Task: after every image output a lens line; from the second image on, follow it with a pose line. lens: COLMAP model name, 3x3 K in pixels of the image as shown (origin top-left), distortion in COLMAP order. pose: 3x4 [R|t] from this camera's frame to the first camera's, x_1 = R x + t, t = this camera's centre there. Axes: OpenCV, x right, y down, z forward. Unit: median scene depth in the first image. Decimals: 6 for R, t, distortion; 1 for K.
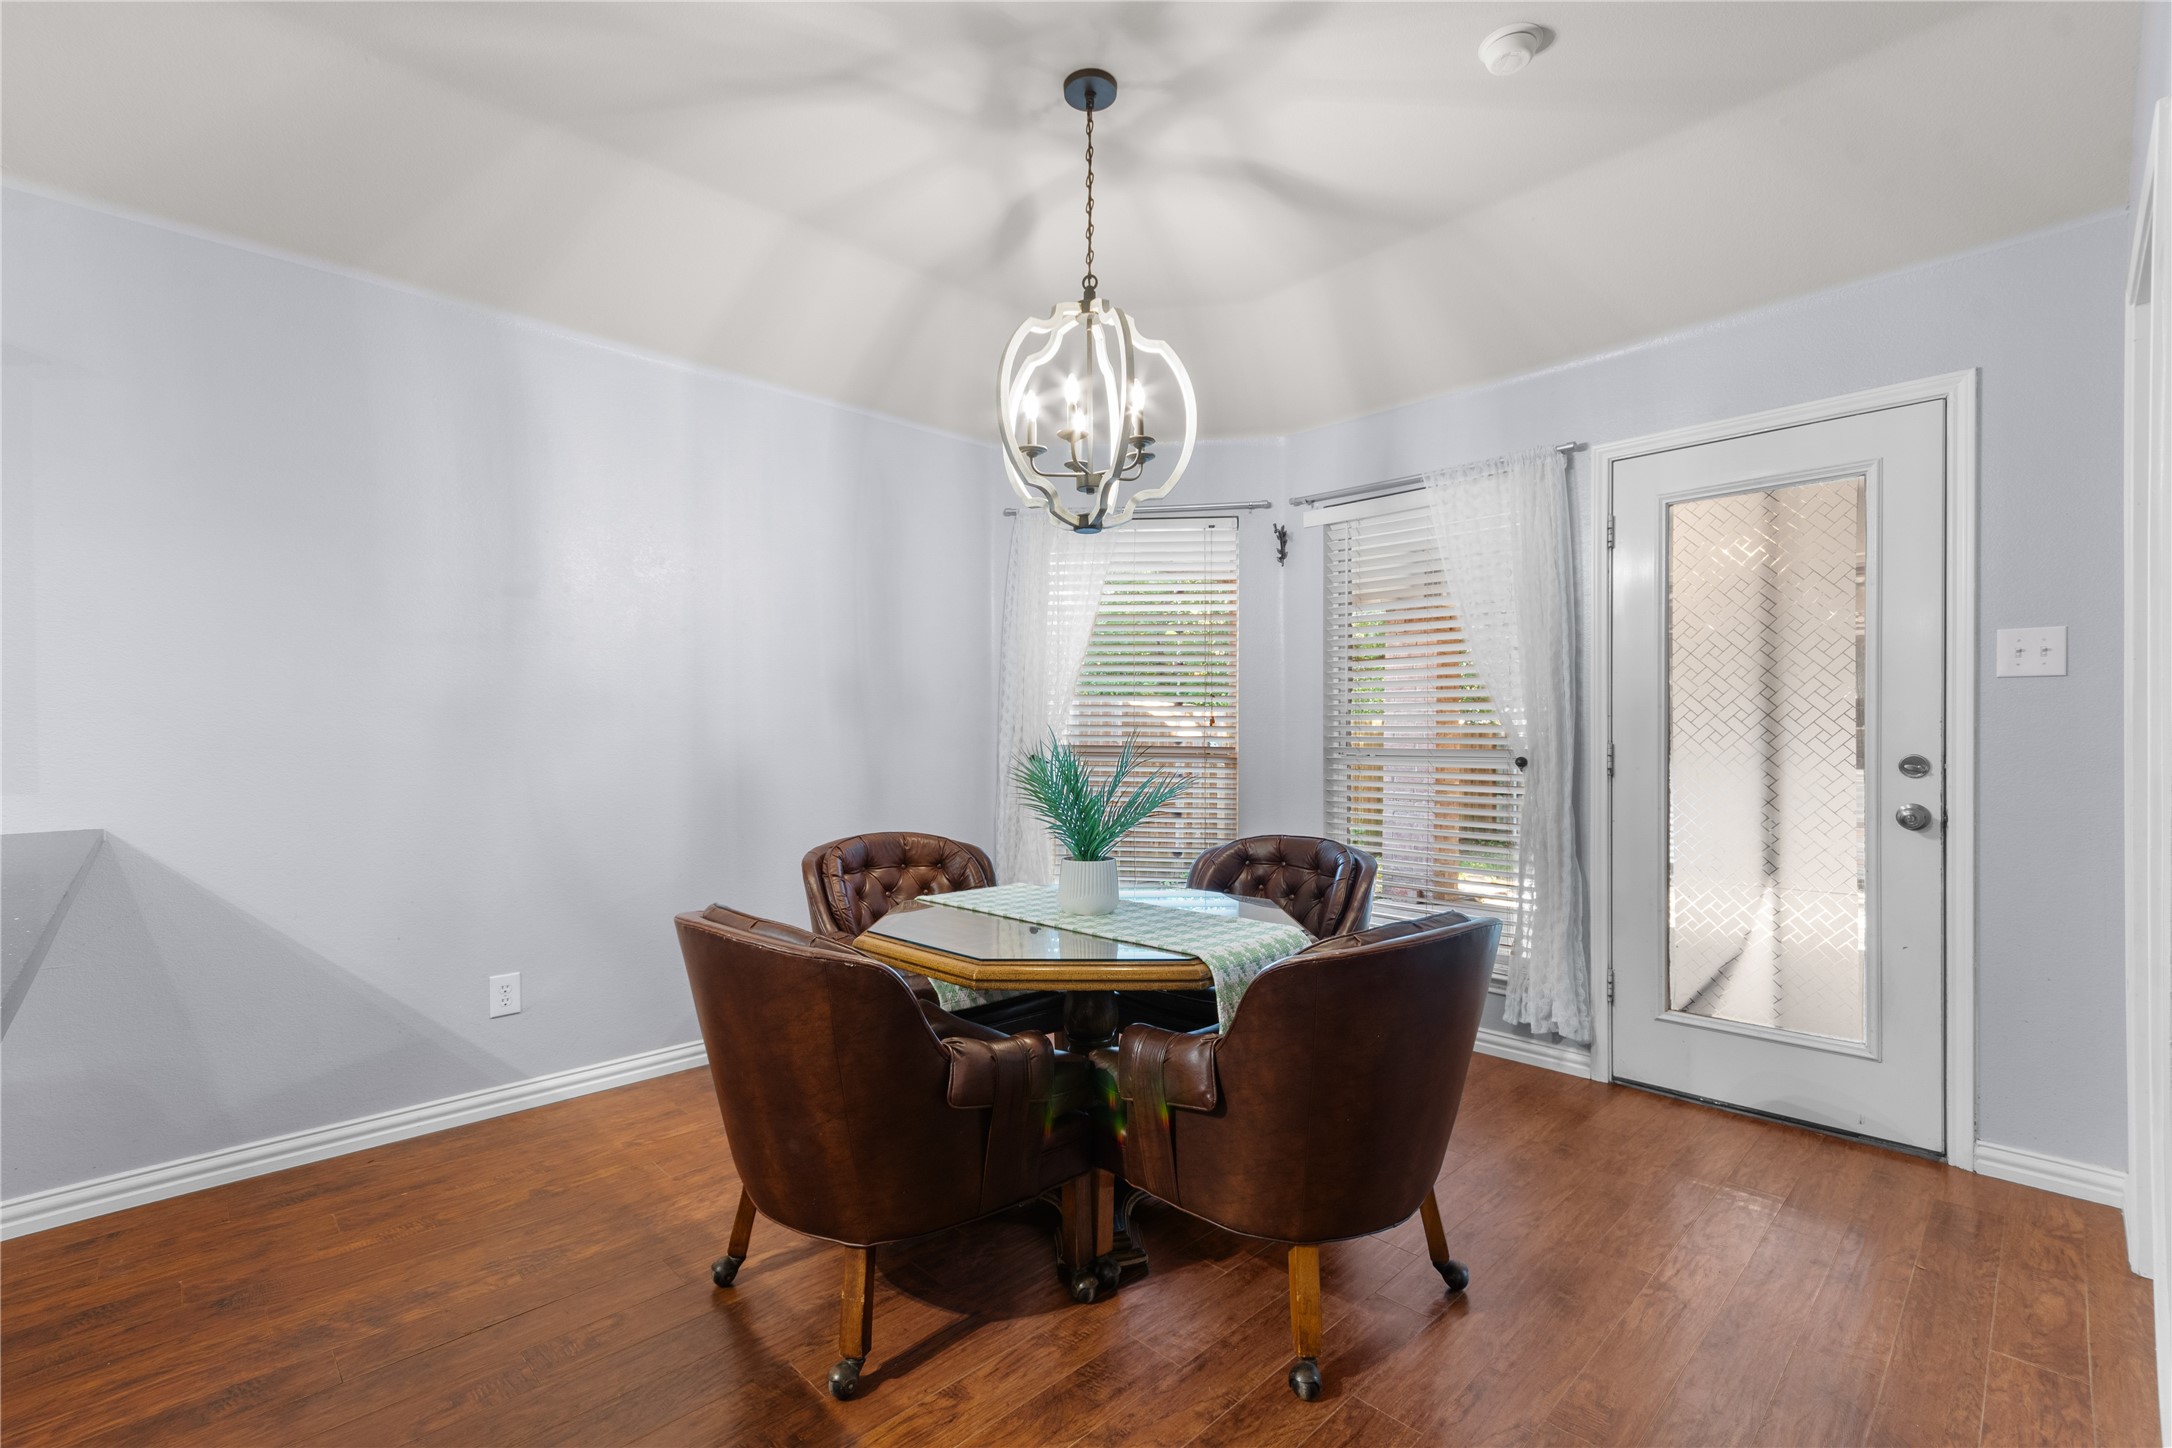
lens RADIAL K [[955.3, 0, 1077.9], [0, 955.3, 730.8], [0, 0, 1]] dist [0.005054, 0.001276]
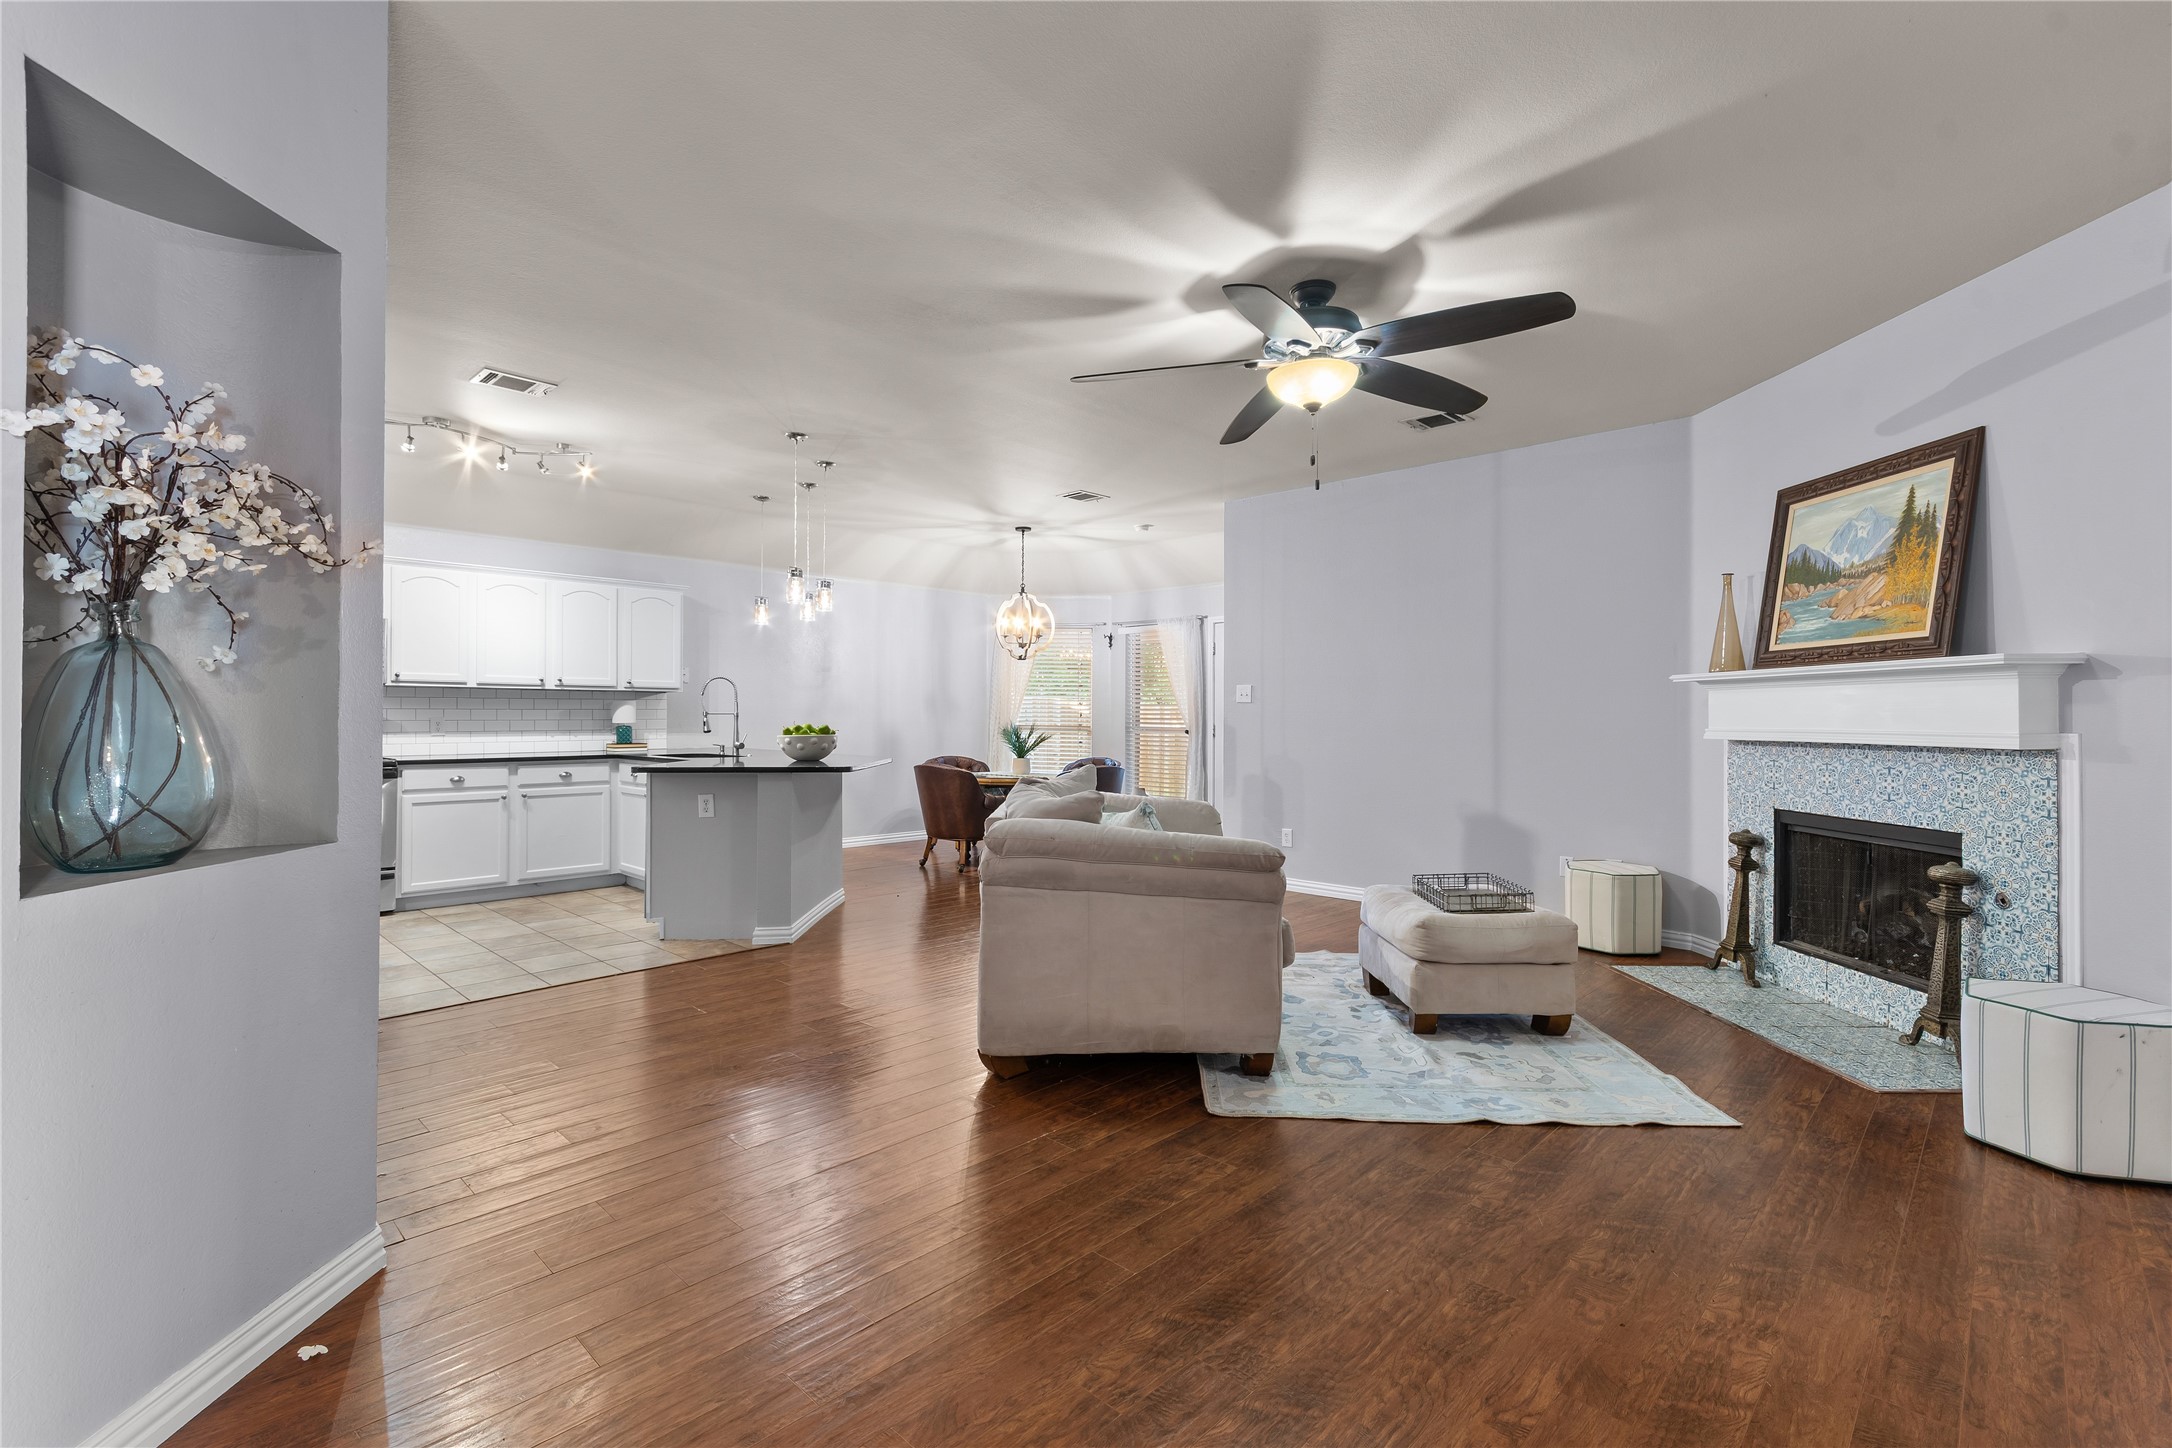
lens RADIAL K [[955.3, 0, 1090.2], [0, 955.3, 718.8], [0, 0, 1]] dist [0.005054, 0.001276]
pose [[0.999126, 0.006705, 0.041248, 0.111053], [-0.007044, 0.999943, 0.008078, -0.033108], [-0.041191, -0.008361, 0.999116, -2.306384]]
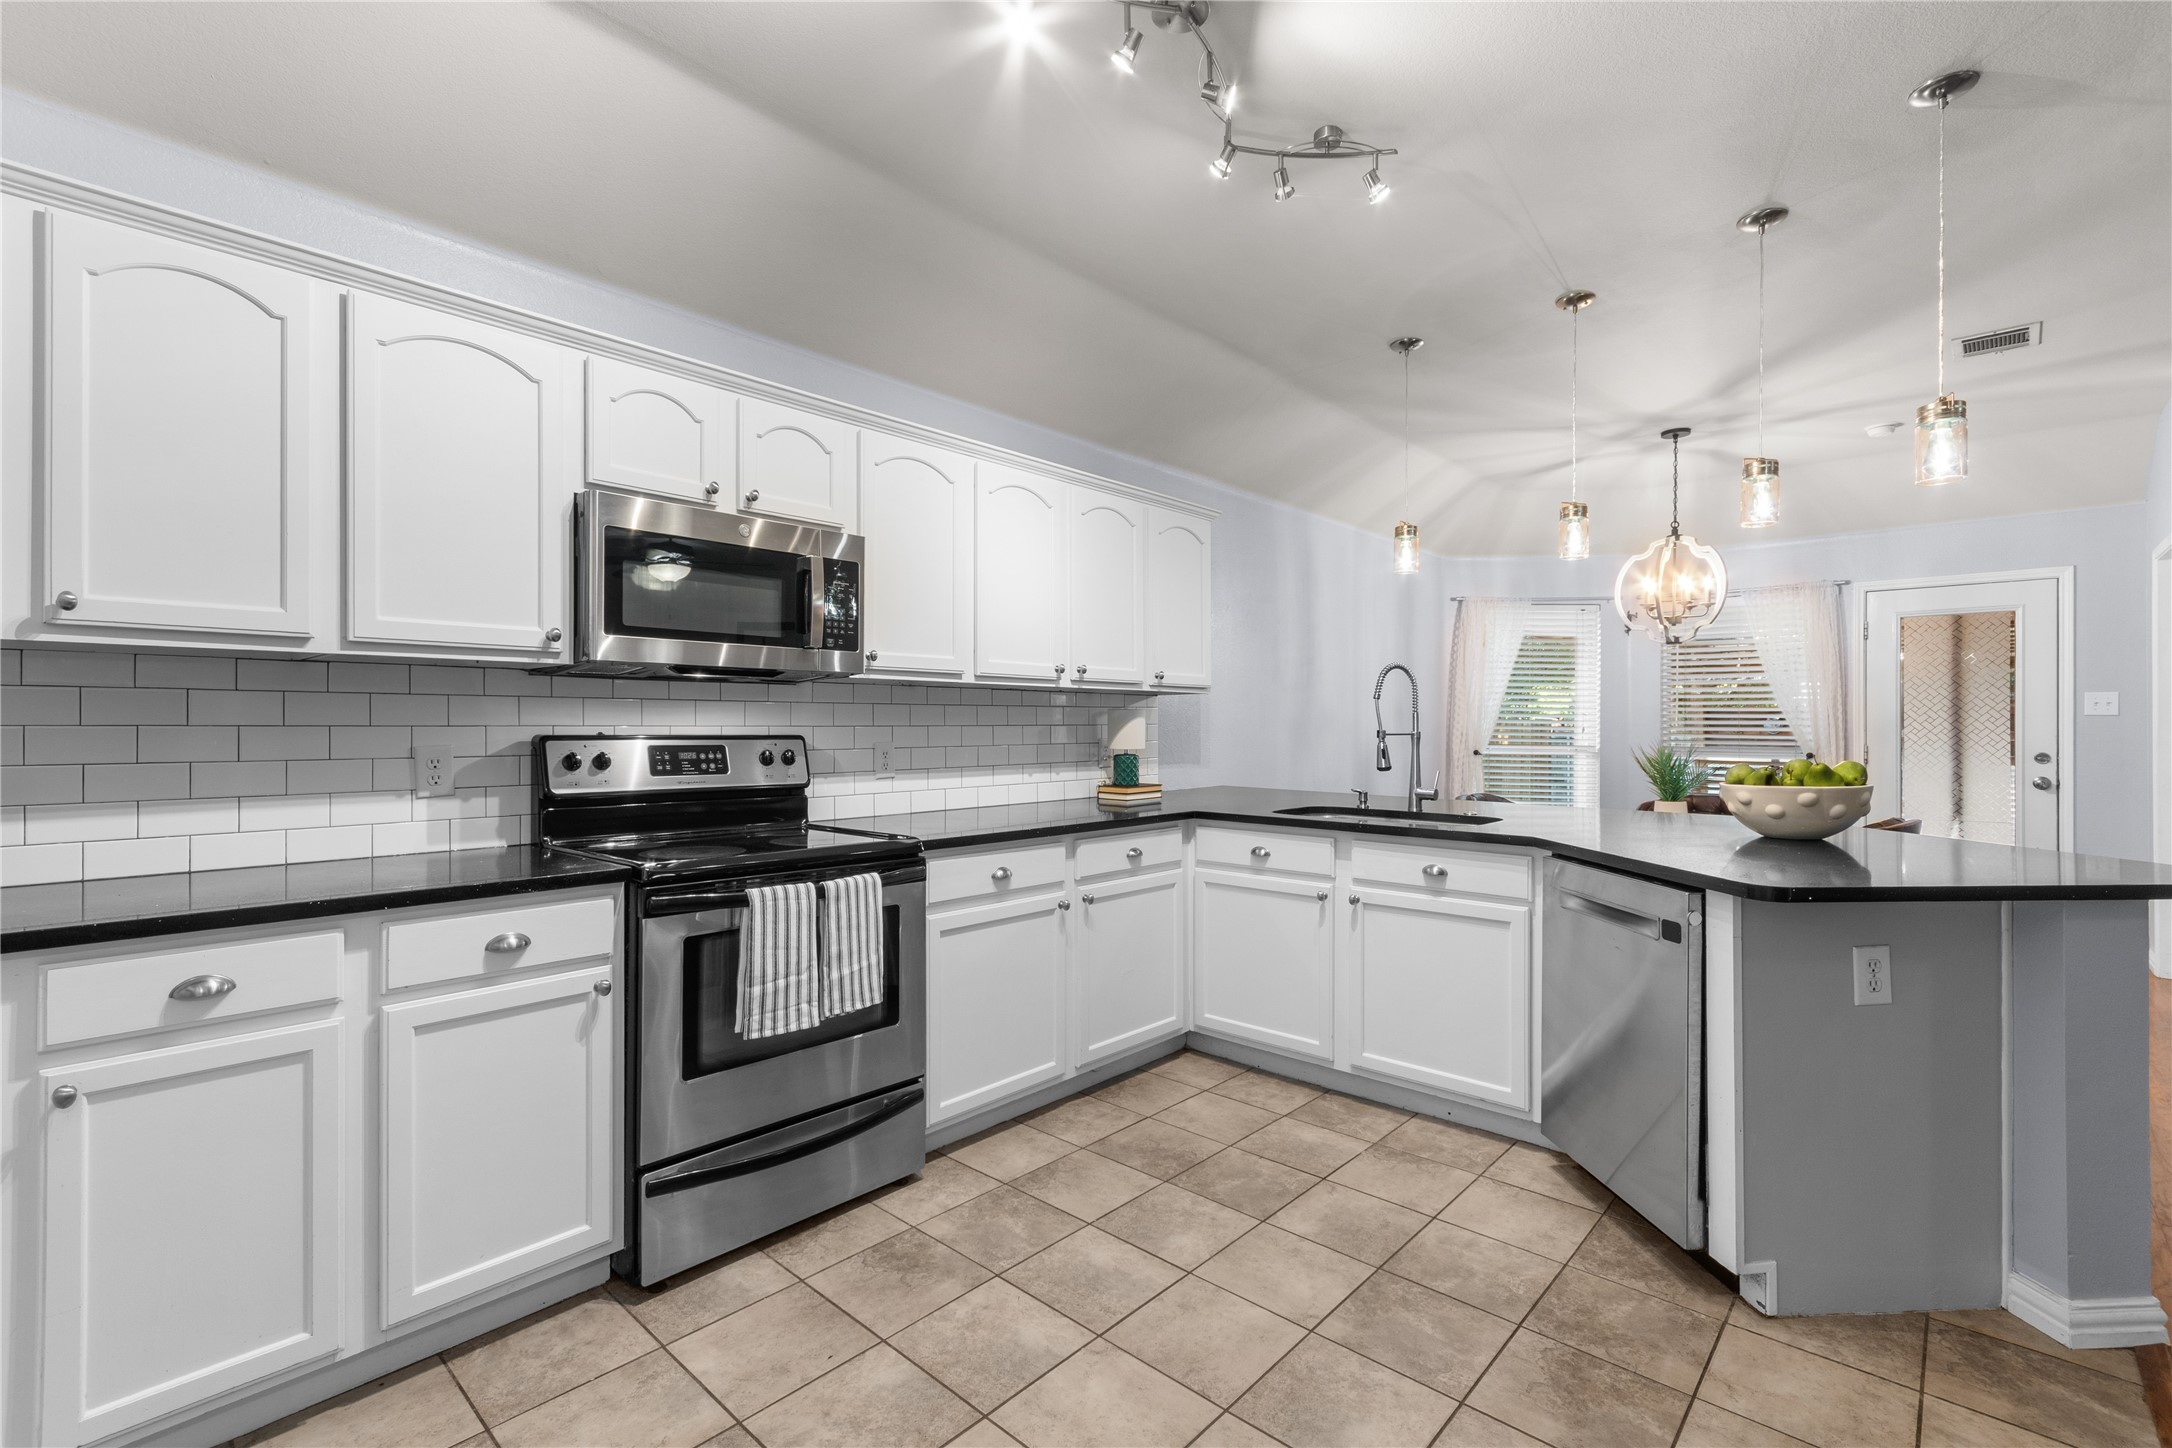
lens RADIAL K [[955.3, 0, 1095.5], [0, 955.3, 715.4], [0, 0, 1]] dist [0.005054, 0.001276]
pose [[0.998699, 0.004448, 0.050796, -1.325474], [-0.004173, 0.999976, -0.005513, -0.036238], [-0.050819, 0.005294, 0.998694, -0.997847]]
